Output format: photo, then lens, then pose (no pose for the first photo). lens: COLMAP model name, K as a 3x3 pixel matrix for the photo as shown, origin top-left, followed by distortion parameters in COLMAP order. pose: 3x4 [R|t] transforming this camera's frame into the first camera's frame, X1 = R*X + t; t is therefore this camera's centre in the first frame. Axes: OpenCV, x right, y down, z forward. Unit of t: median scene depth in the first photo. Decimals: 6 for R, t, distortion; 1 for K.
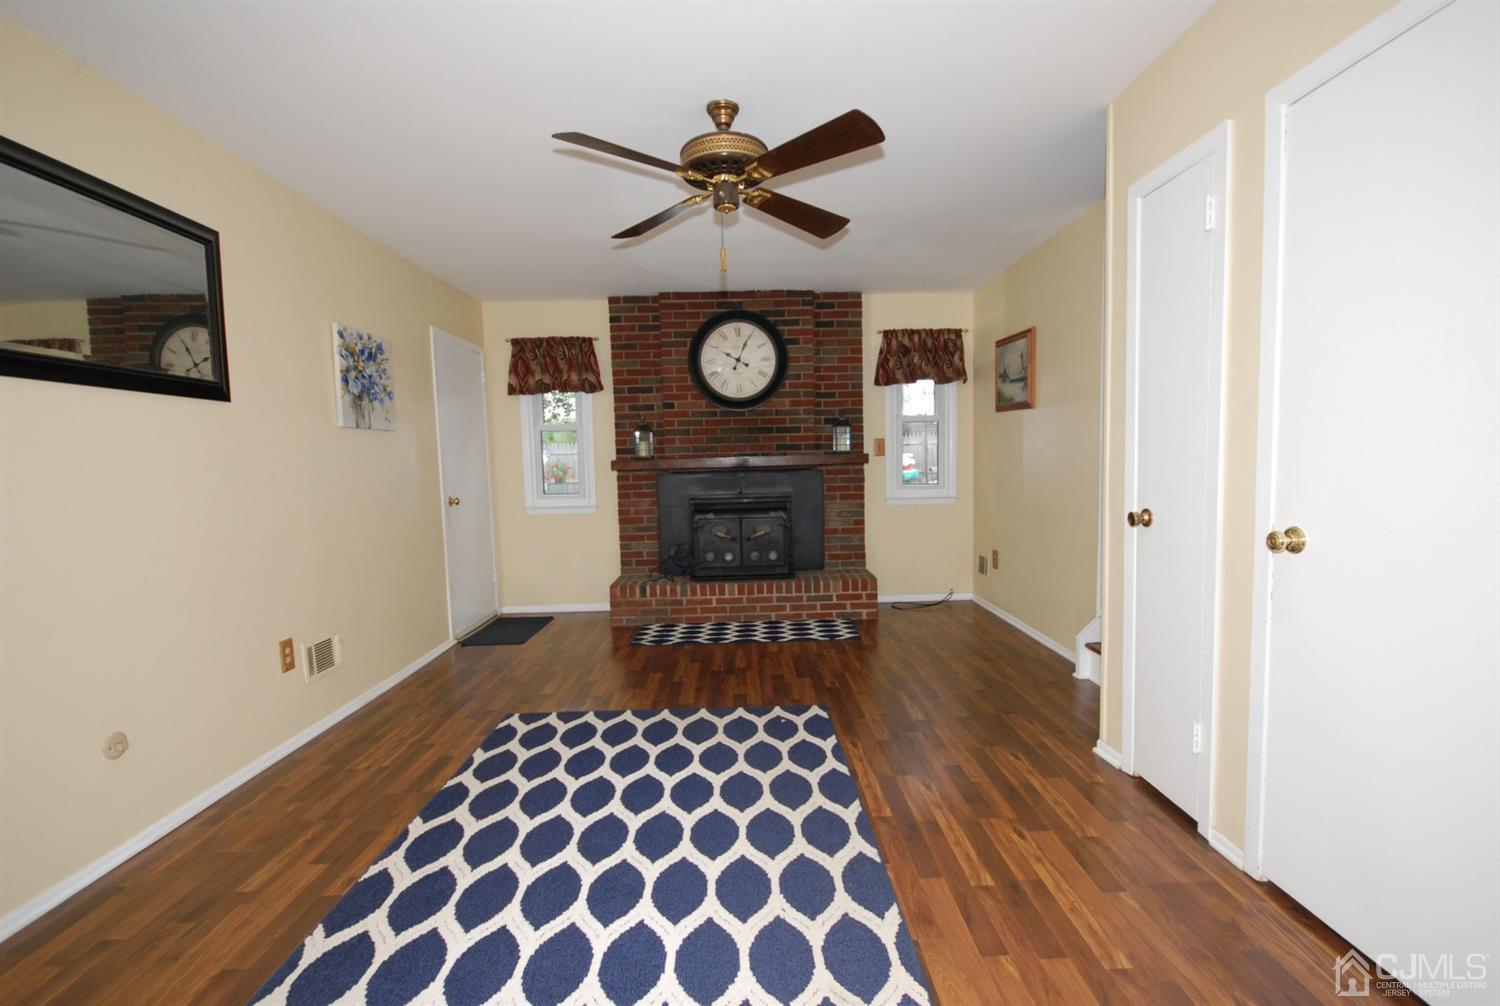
lens RADIAL K [[665.7, 0, 749.2], [0, 665.7, 506.3], [0, 0, 1]] dist [0.002944, -0.006534]
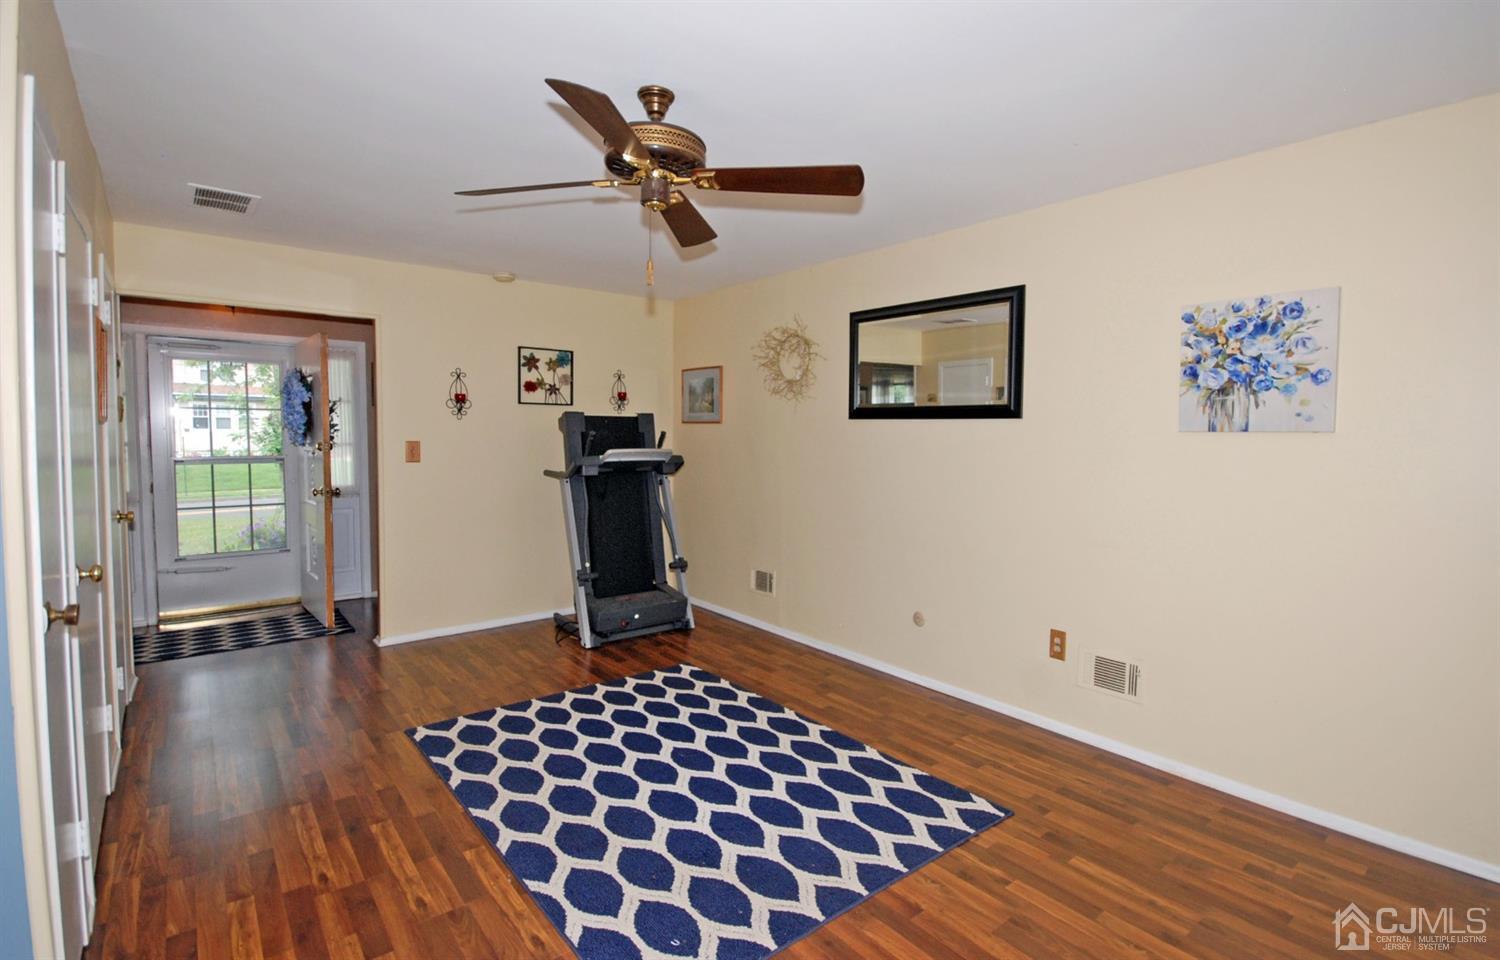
lens RADIAL K [[683.4, 0, 770.1], [0, 683.4, 464.3], [0, 0, 1]] dist [-0.001525, -0.001827]
pose [[-0.770484, 0.045433, -0.635838, 0.314204], [-0.036183, 0.992732, 0.114780, -0.154983], [0.636432, 0.111442, -0.763240, 1.304471]]
